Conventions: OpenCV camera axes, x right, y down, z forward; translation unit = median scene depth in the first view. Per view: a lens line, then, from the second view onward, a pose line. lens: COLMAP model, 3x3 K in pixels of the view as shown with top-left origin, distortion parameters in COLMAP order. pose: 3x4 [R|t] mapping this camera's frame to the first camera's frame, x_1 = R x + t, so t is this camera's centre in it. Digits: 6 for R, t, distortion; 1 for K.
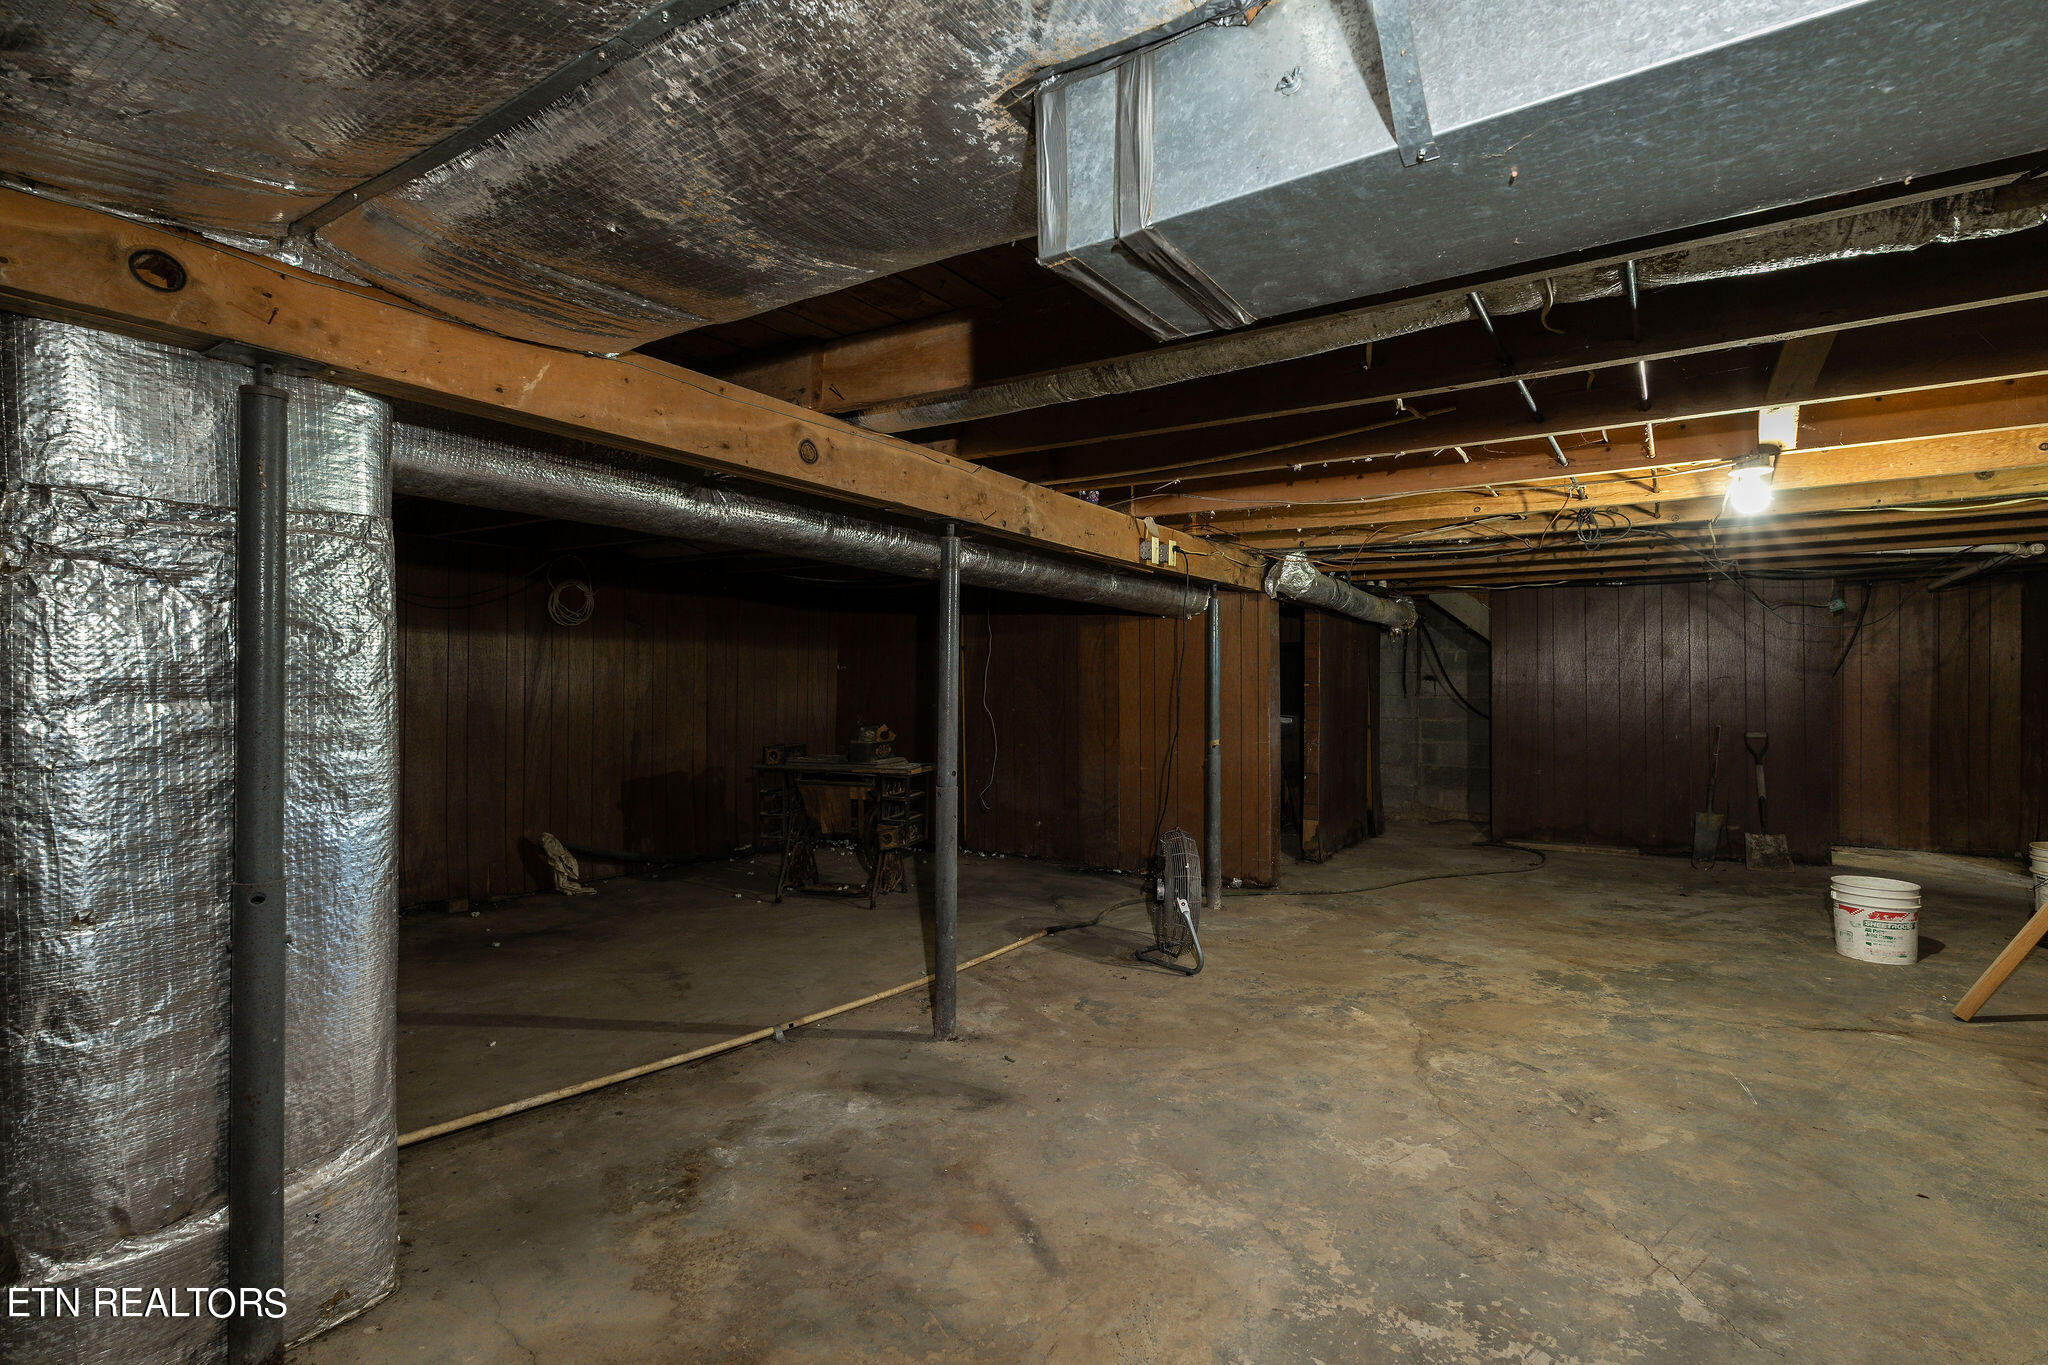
lens RADIAL K [[953.5, 0, 1041.7], [0, 953.5, 682.9], [0, 0, 1]] dist [0.003493, 0.001450]
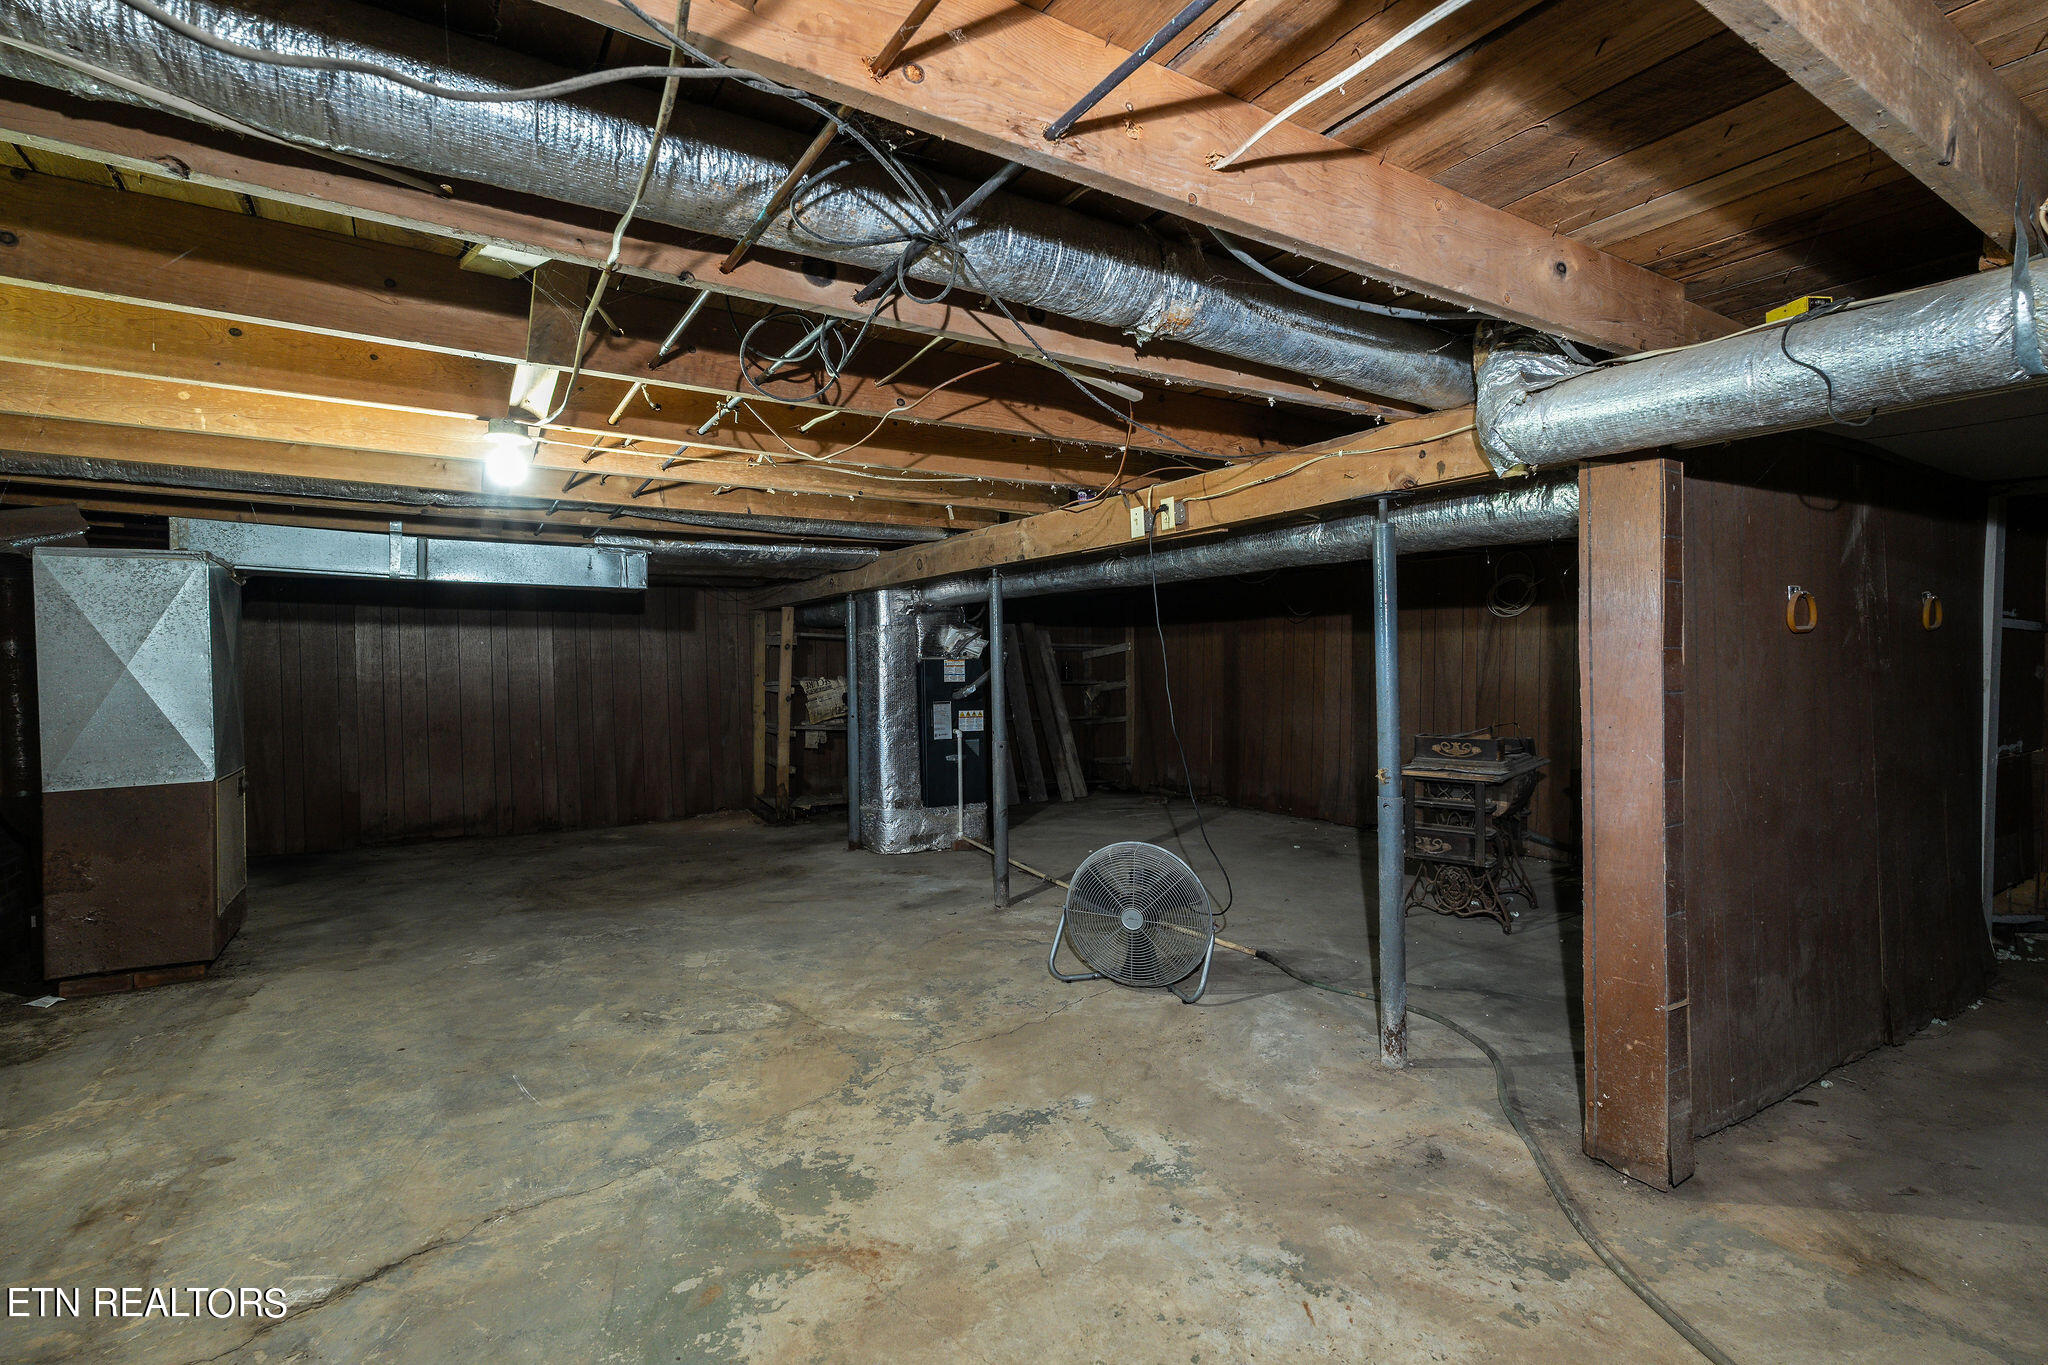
lens RADIAL K [[953.5, 0, 1039.0], [0, 953.5, 678.2], [0, 0, 1]] dist [0.003493, 0.001450]
pose [[-0.408197, 0.006638, -0.912870, 1.194610], [0.005963, 0.999972, 0.004605, 0.005500], [0.912875, -0.003563, -0.408225, 1.594224]]
